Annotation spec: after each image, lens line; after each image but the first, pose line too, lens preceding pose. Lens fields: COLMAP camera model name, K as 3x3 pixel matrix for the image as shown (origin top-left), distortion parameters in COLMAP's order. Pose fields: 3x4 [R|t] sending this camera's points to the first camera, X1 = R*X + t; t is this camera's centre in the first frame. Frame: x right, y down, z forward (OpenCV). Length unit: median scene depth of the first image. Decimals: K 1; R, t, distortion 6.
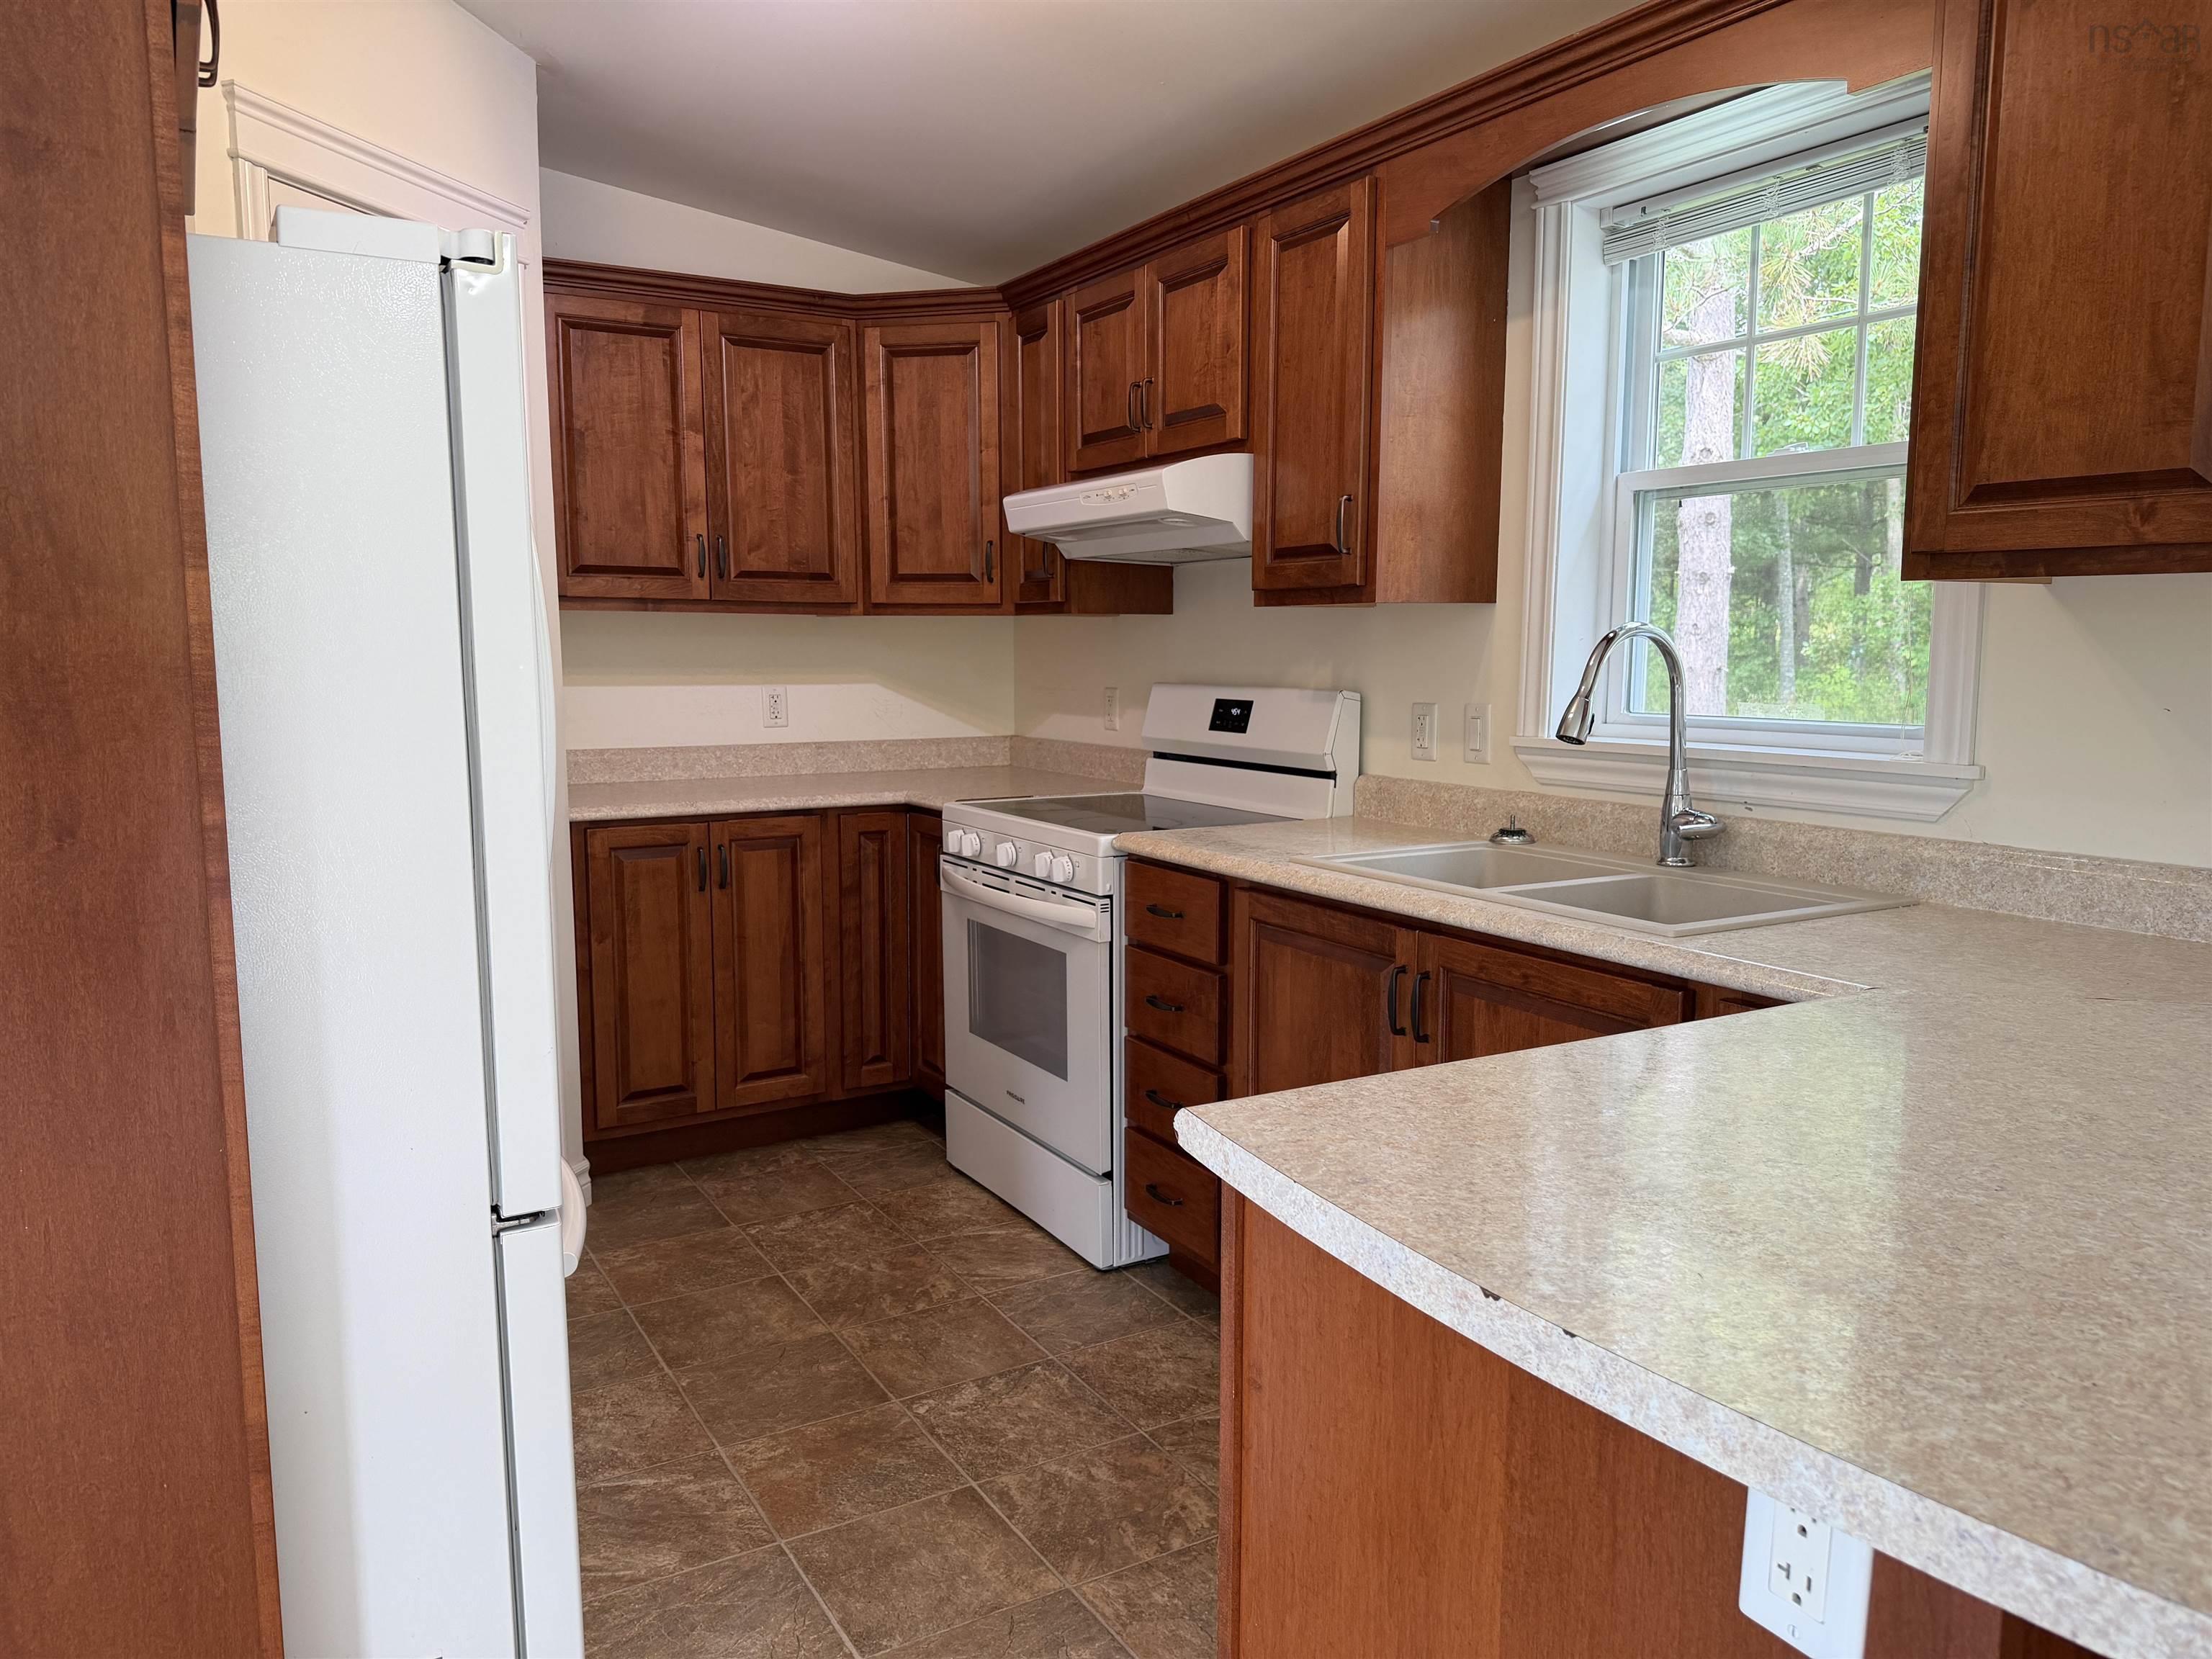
lens RADIAL K [[1555.1, 0, 1094.3], [0, 1555.1, 831.5], [0, 0, 1]] dist [0.011704, -0.010020]
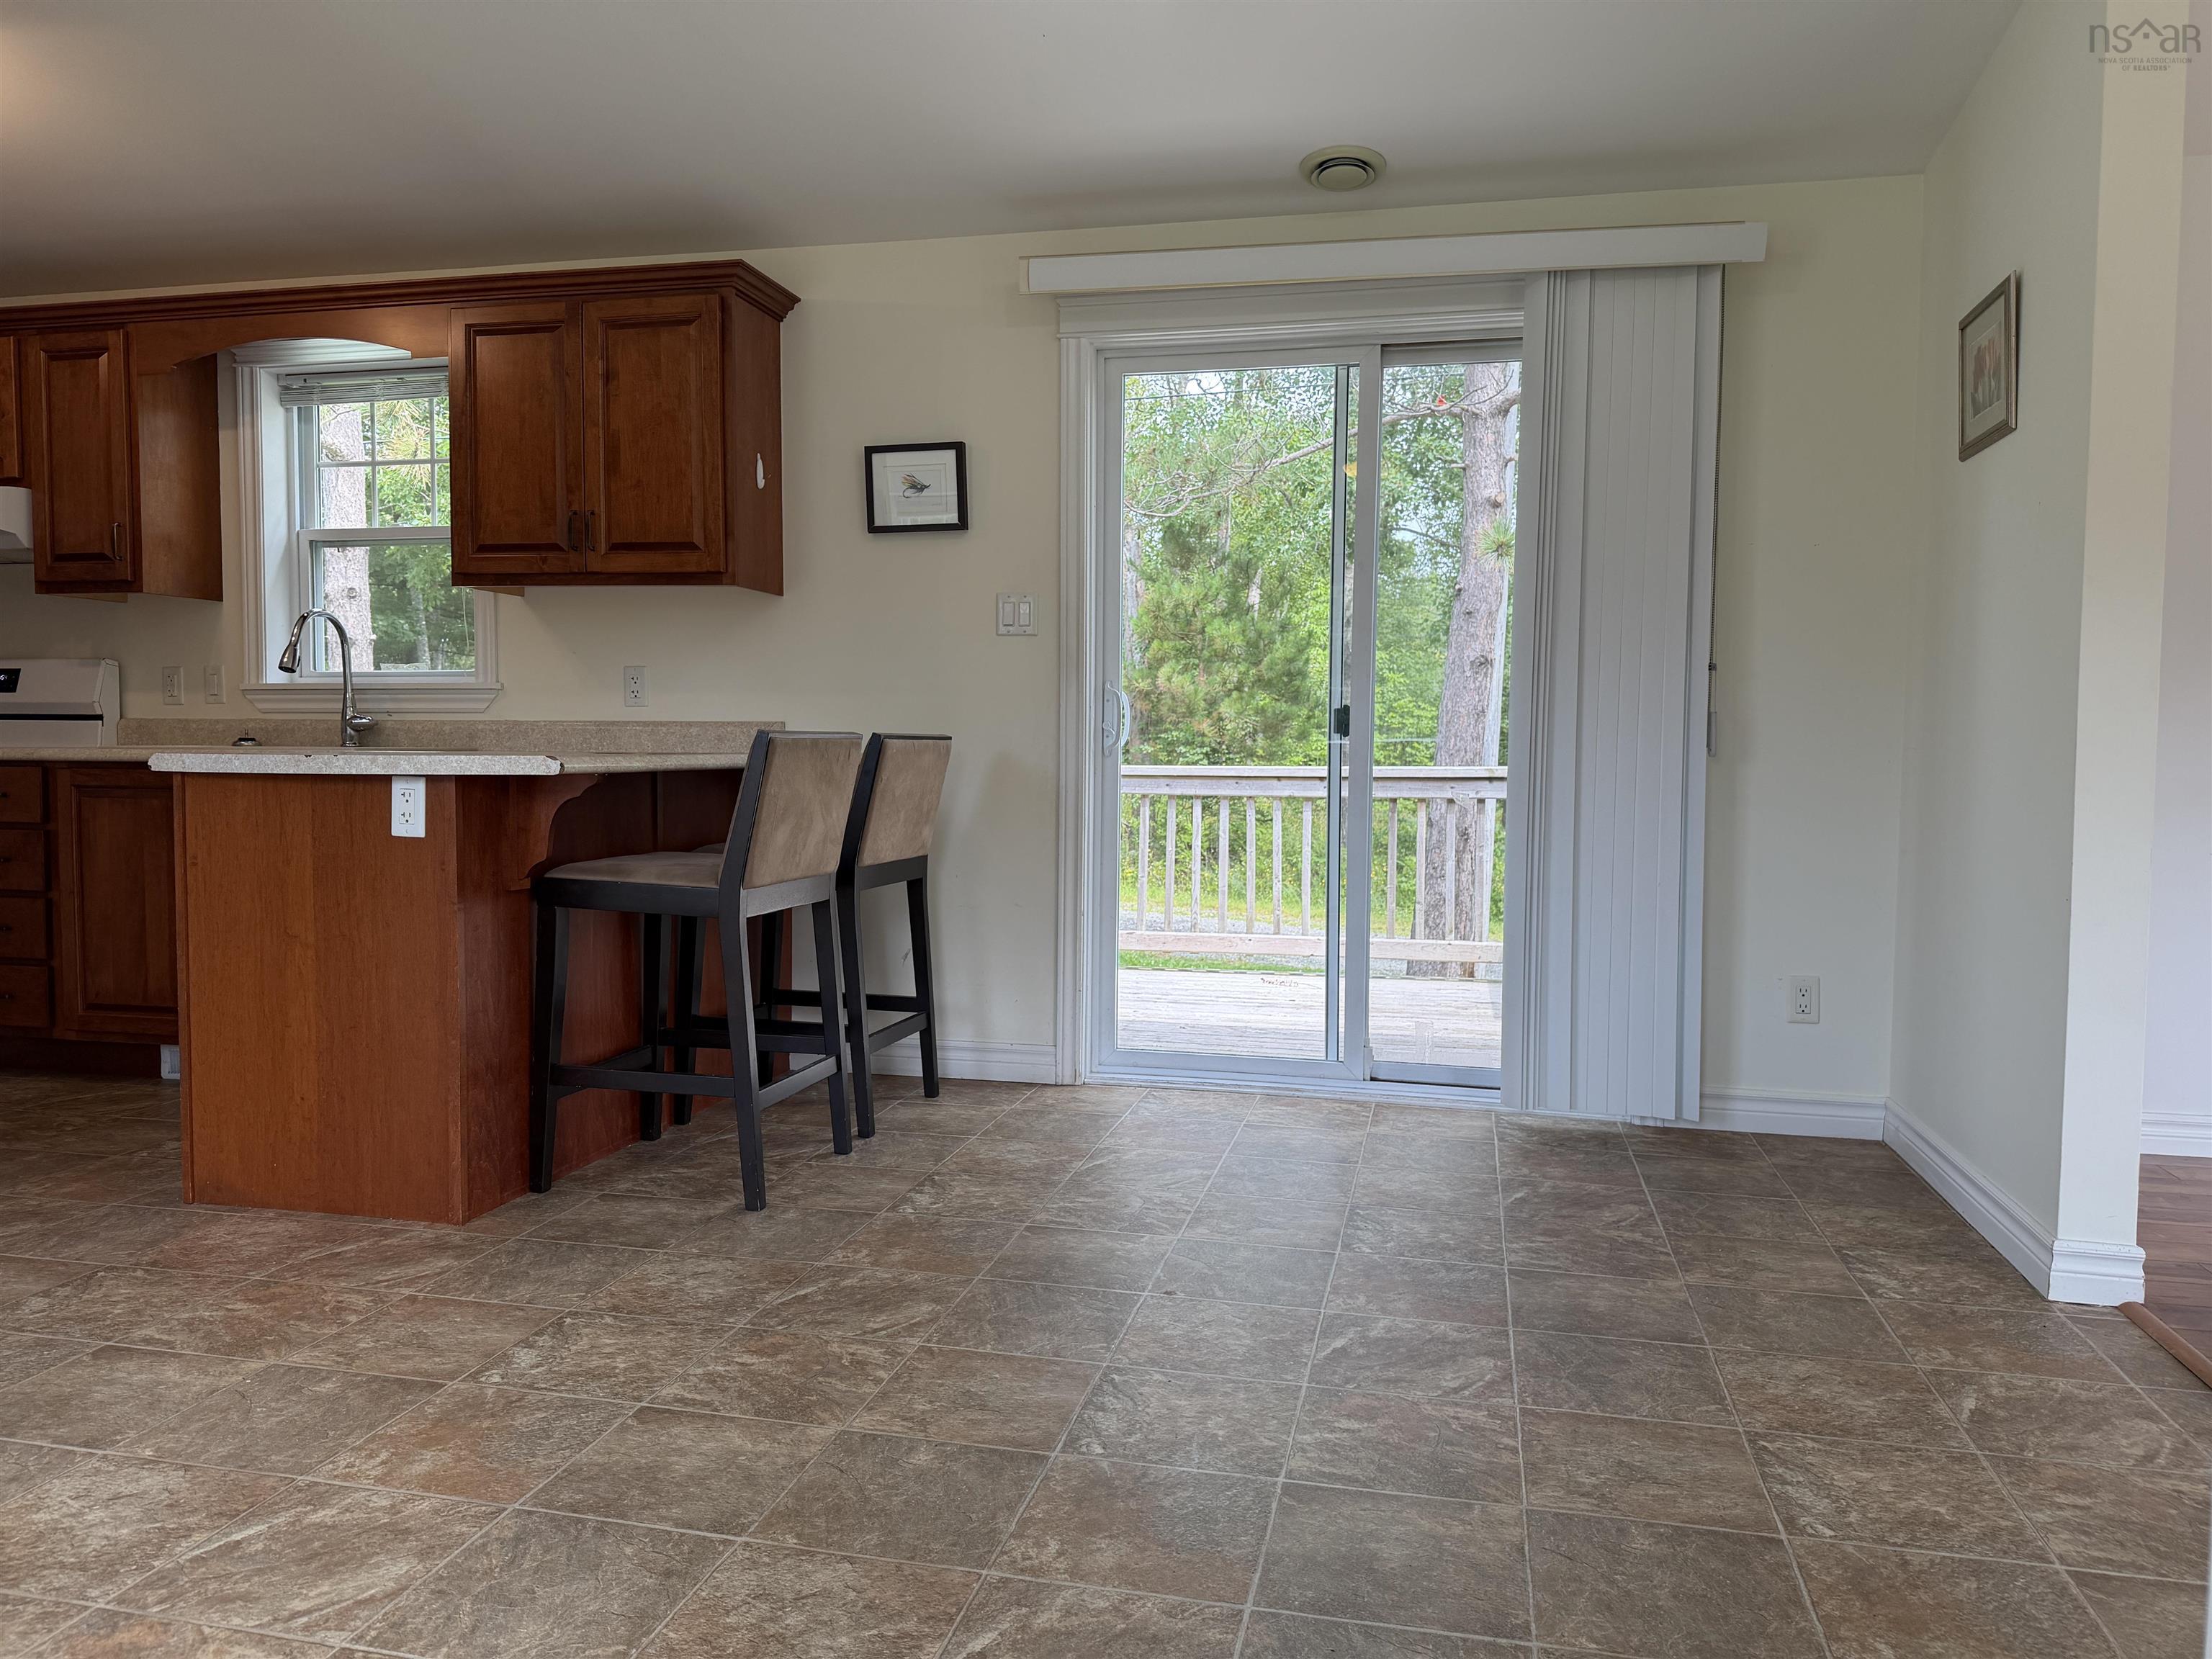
lens RADIAL K [[1555.1, 0, 1101.2], [0, 1555.1, 833.1], [0, 0, 1]] dist [0.011704, -0.010020]
pose [[0.683720, -0.037327, 0.728789, -0.319891], [0.083165, 0.996170, -0.027001, 0.220558], [-0.724990, 0.079071, 0.684206, -0.777858]]
